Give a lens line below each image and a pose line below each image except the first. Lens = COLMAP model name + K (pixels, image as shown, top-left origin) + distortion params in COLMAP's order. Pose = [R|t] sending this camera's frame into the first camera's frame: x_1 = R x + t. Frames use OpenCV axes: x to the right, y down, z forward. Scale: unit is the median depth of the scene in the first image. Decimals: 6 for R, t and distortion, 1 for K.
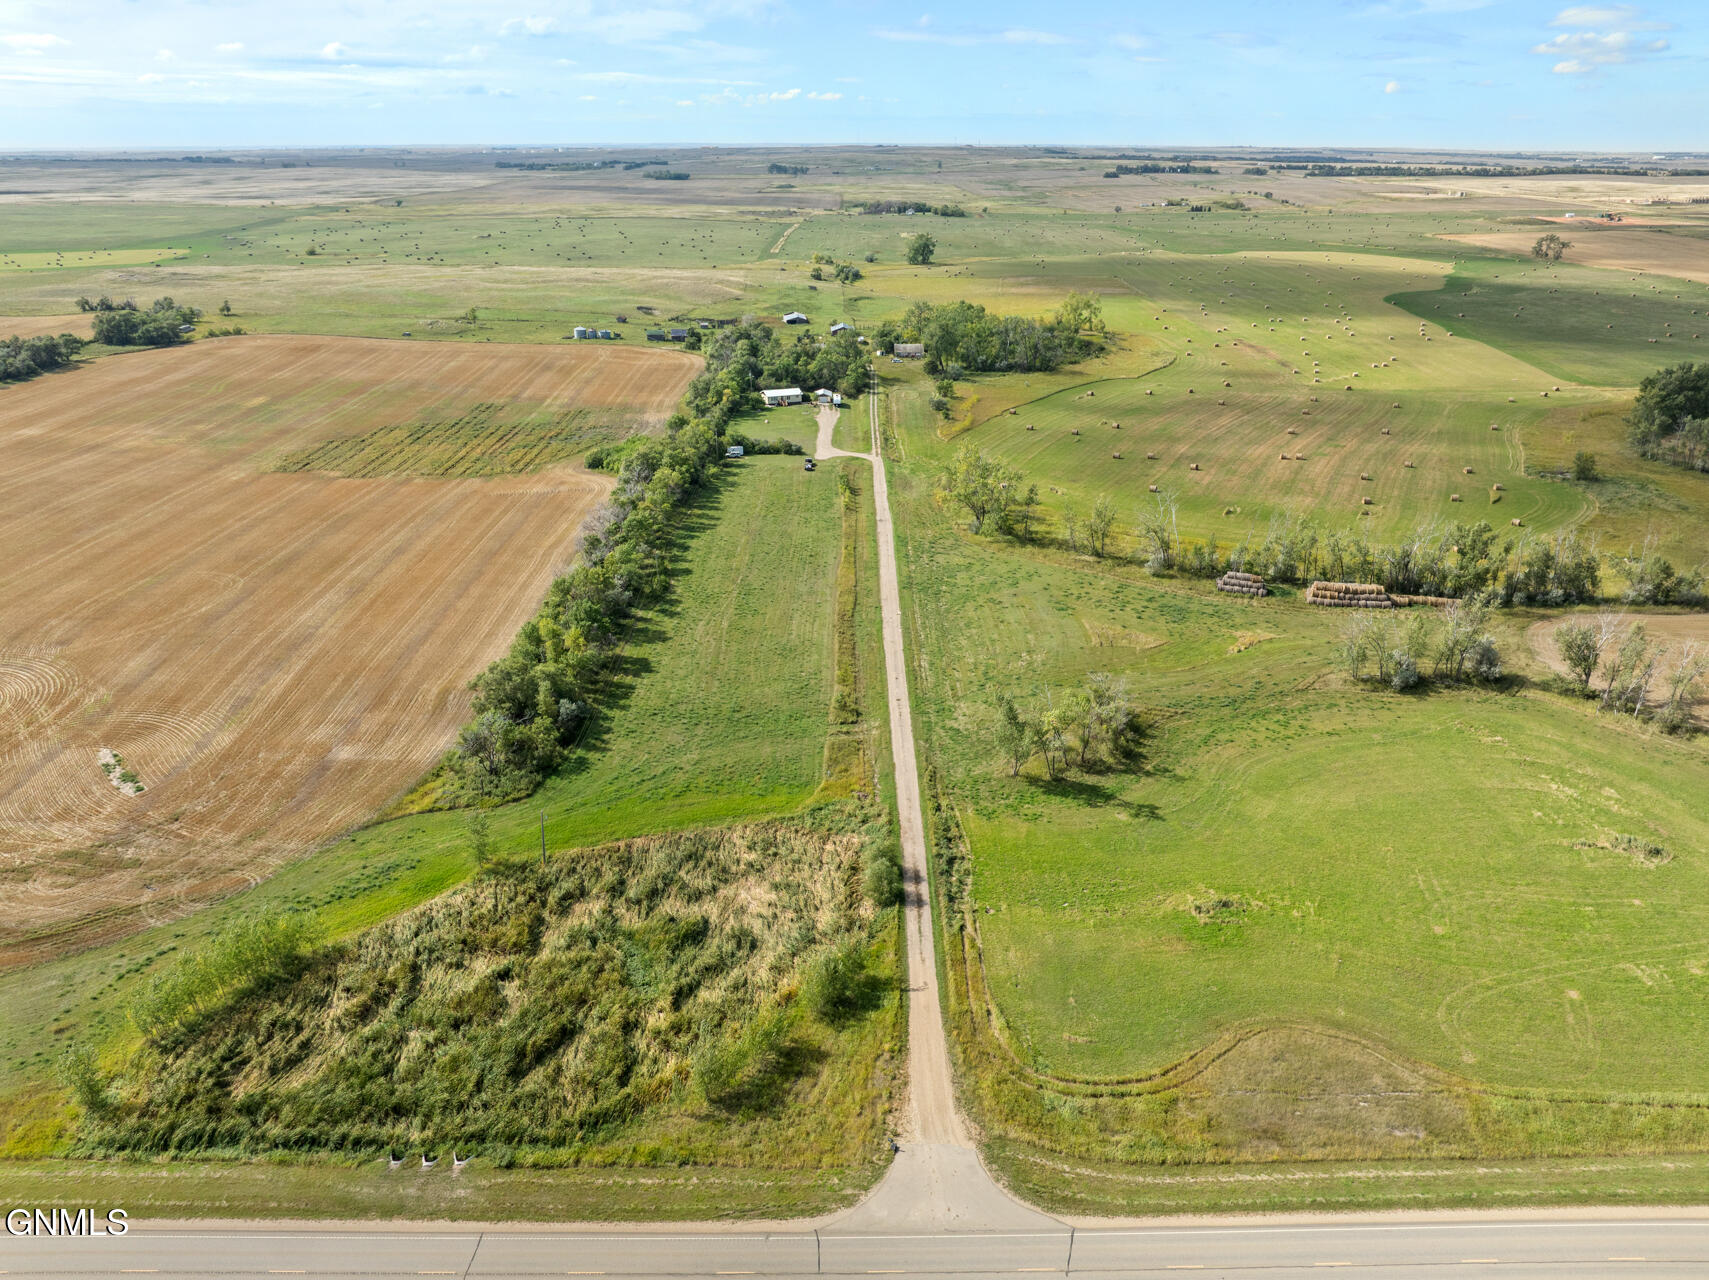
lens RADIAL K [[1206.5, 0, 854.5], [0, 1206.5, 640.0], [0, 0, 1]] dist [-0.029569, -0.010282]
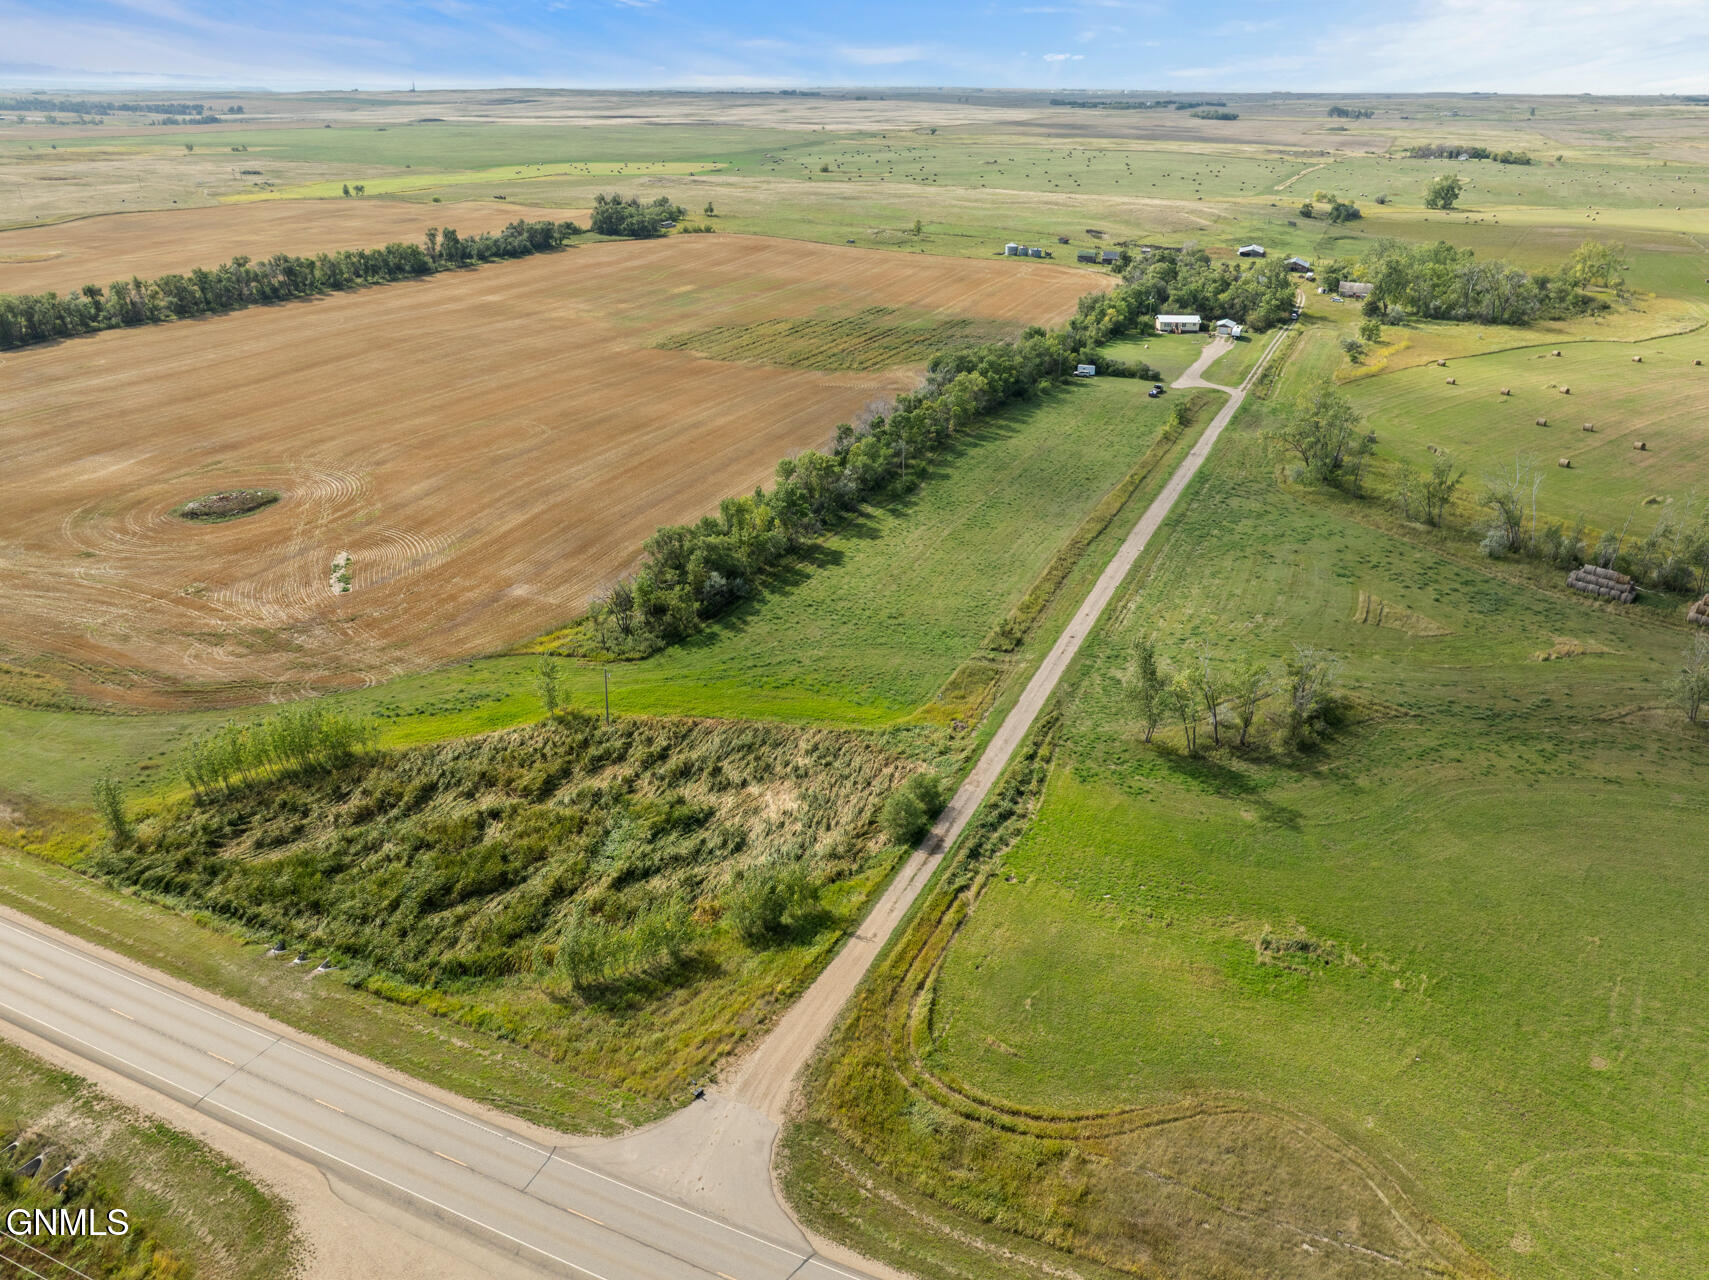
lens RADIAL K [[1168.4, 0, 862.7], [0, 1168.4, 691.8], [0, 0, 1]] dist [-0.038610, -0.004803]
pose [[0.909192, 0.191846, -0.369547, 0.208979], [-0.157672, 0.980066, 0.120870, 0.009761], [0.385369, -0.051627, 0.921317, 0.151345]]
